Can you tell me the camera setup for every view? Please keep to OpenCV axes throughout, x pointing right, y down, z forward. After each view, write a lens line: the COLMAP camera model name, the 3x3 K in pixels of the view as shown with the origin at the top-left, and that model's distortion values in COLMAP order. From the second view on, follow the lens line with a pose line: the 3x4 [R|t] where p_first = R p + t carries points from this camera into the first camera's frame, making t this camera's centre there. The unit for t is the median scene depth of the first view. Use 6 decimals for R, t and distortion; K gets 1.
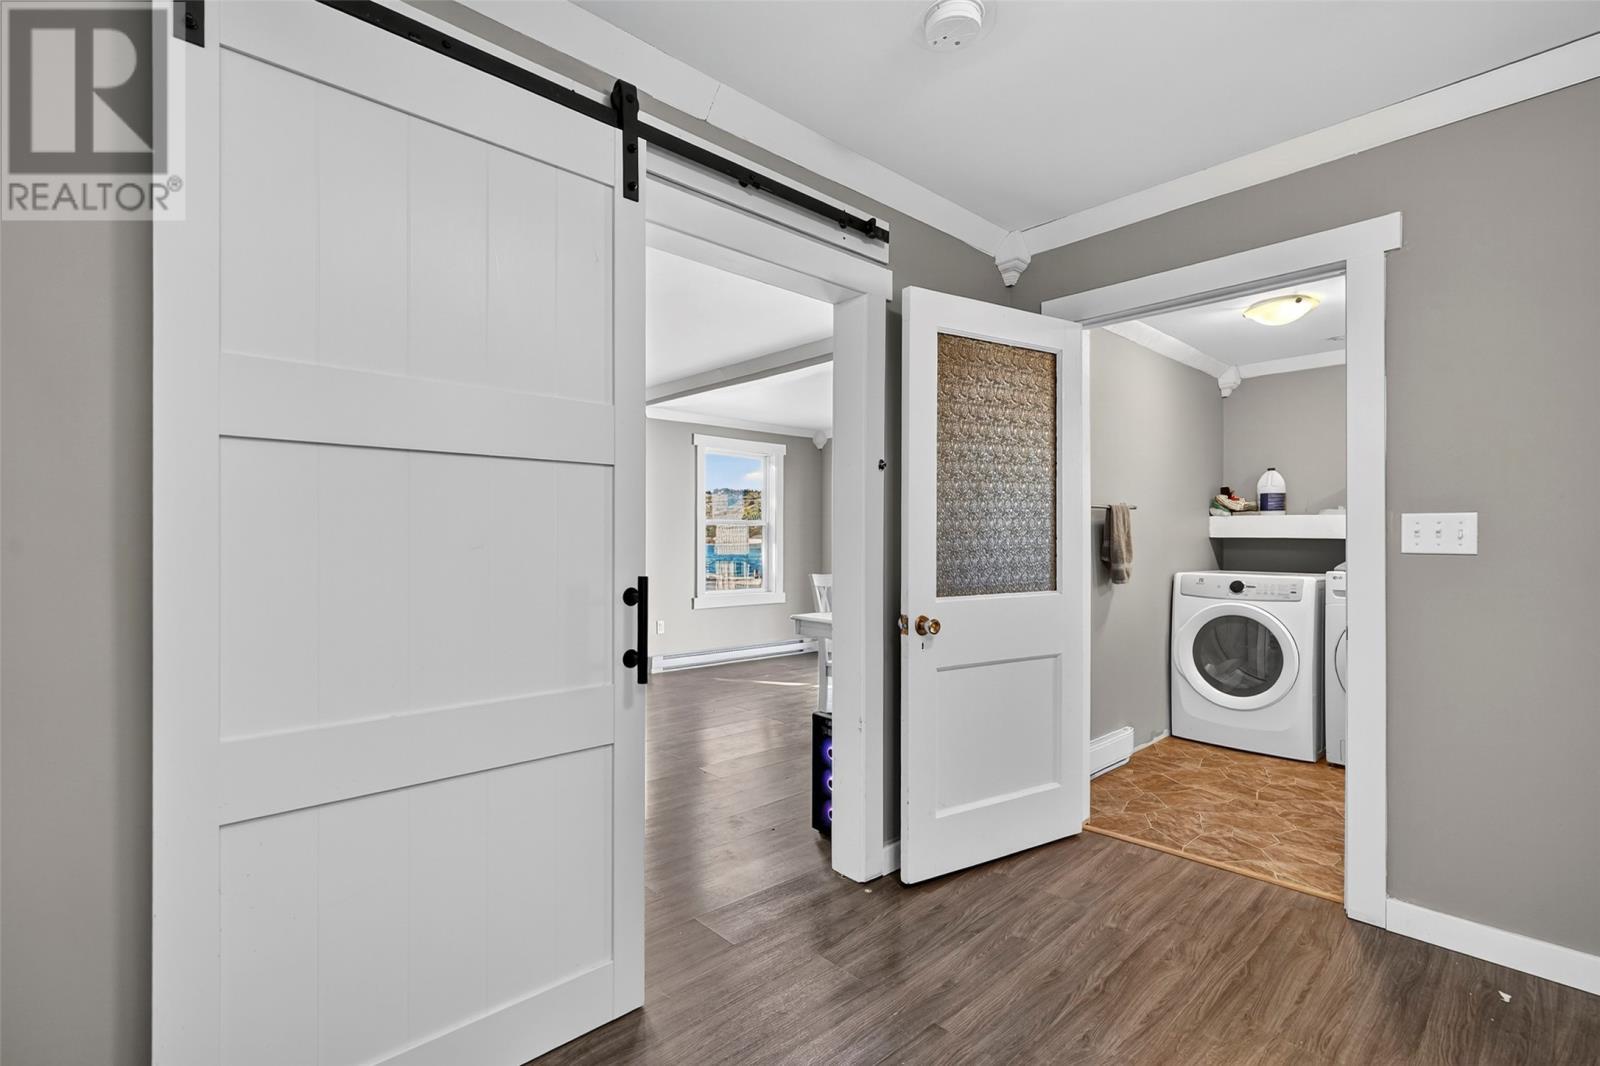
lens RADIAL K [[733.6, 0, 795.9], [0, 733.6, 540.3], [0, 0, 1]] dist [0.000600, 0.000019]
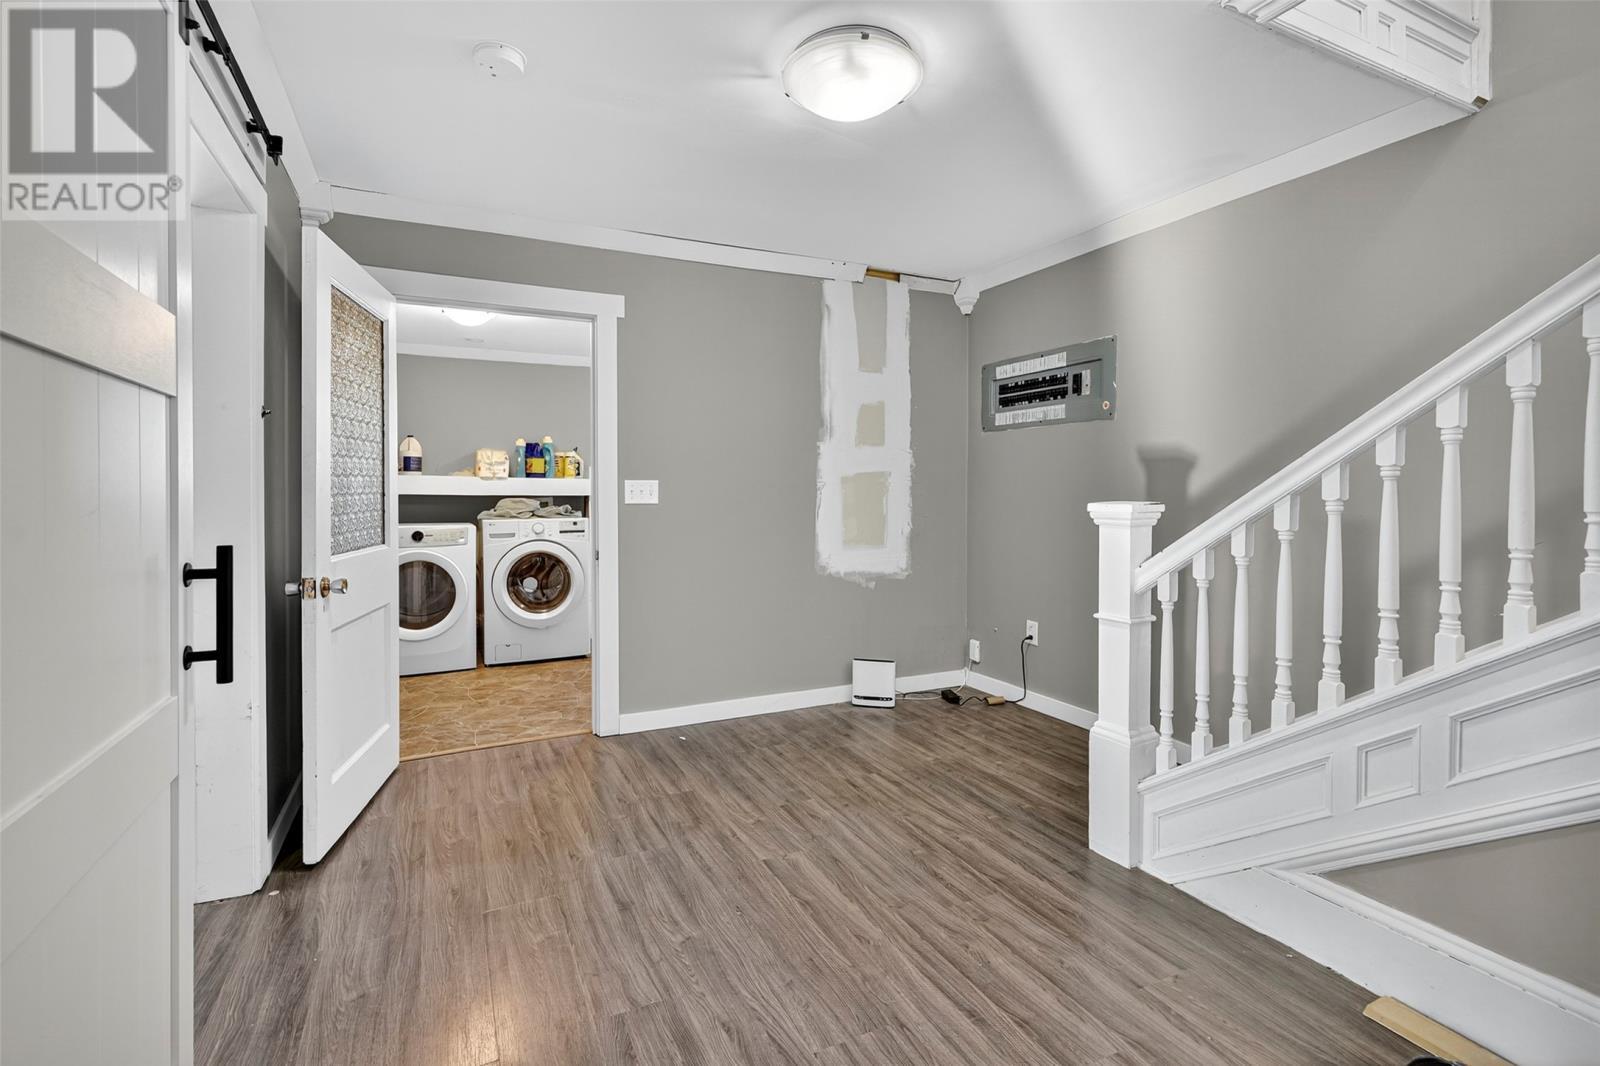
lens RADIAL K [[732.0, 0, 791.3], [0, 732.0, 506.1], [0, 0, 1]] dist [0.000097, 0.000391]
pose [[0.286985, -0.015534, 0.957809, -0.563958], [0.002802, 0.999878, 0.015377, -0.001793], [-0.957931, -0.001729, 0.286993, 0.147244]]
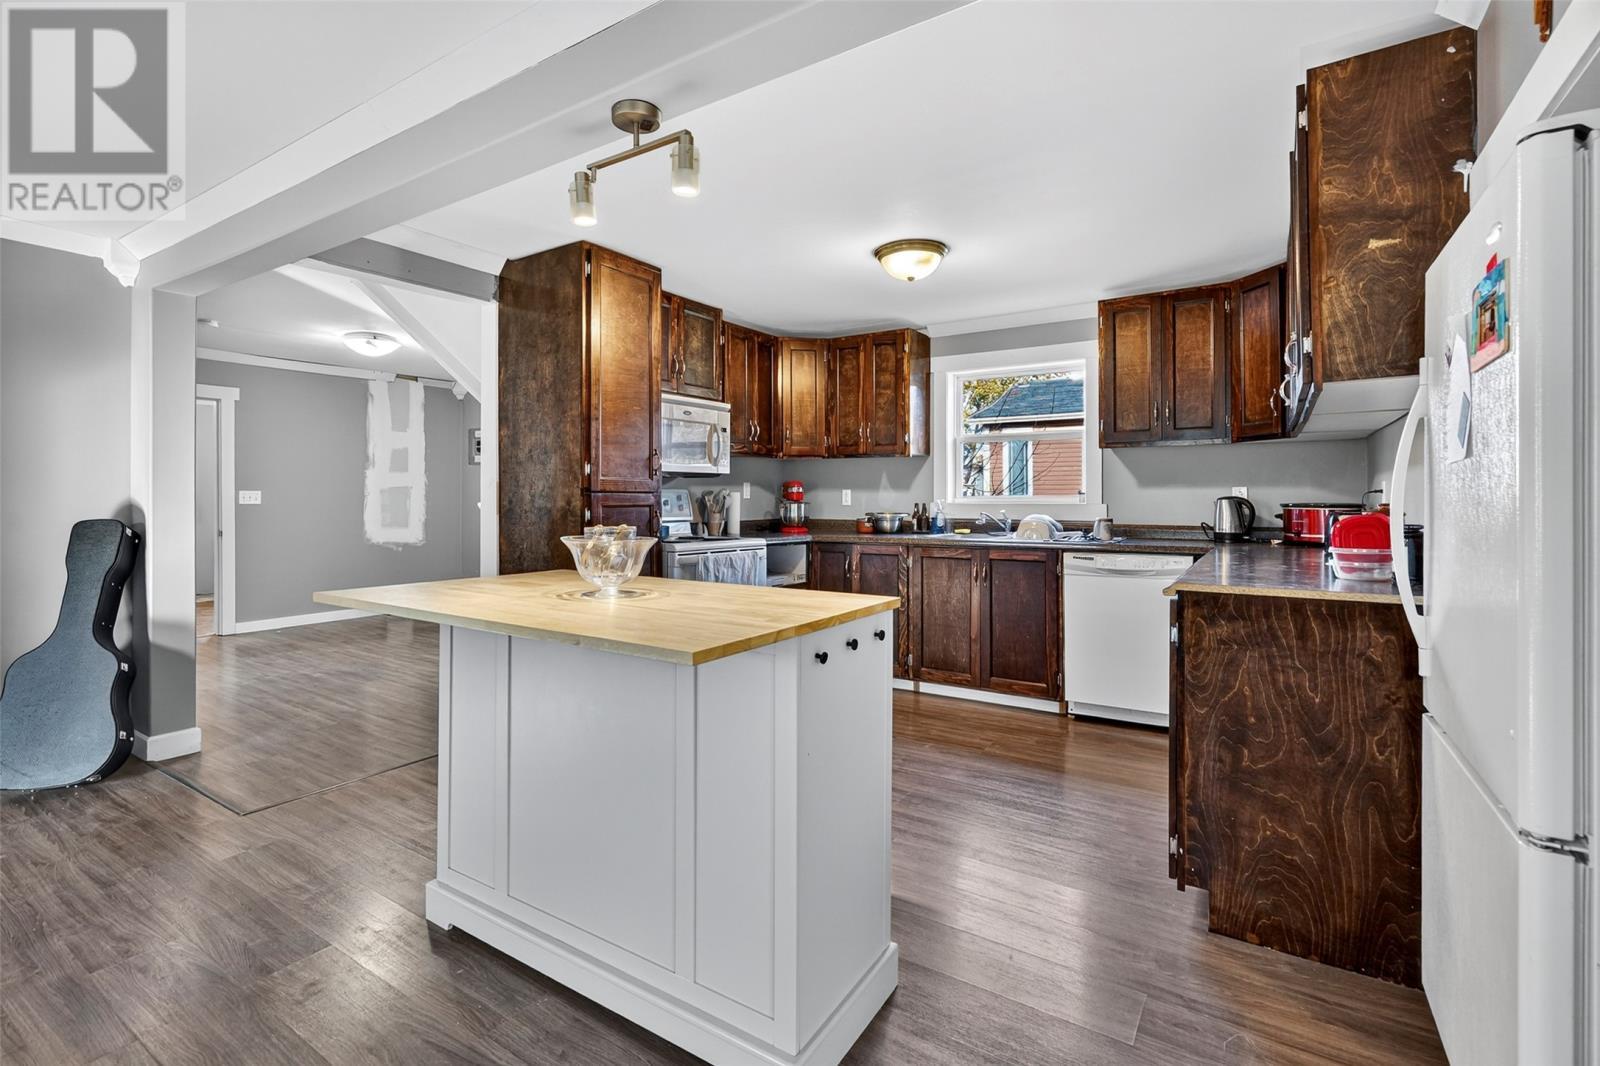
lens RADIAL K [[747.9, 0, 795.5], [0, 747.9, 491.3], [0, 0, 1]] dist [-0.000077, 0.000000]
pose [[-0.245502, 0.007188, 0.969369, -2.322456], [0.003535, 0.999973, -0.006519, -0.008250], [-0.969390, 0.001827, -0.245520, -0.380865]]
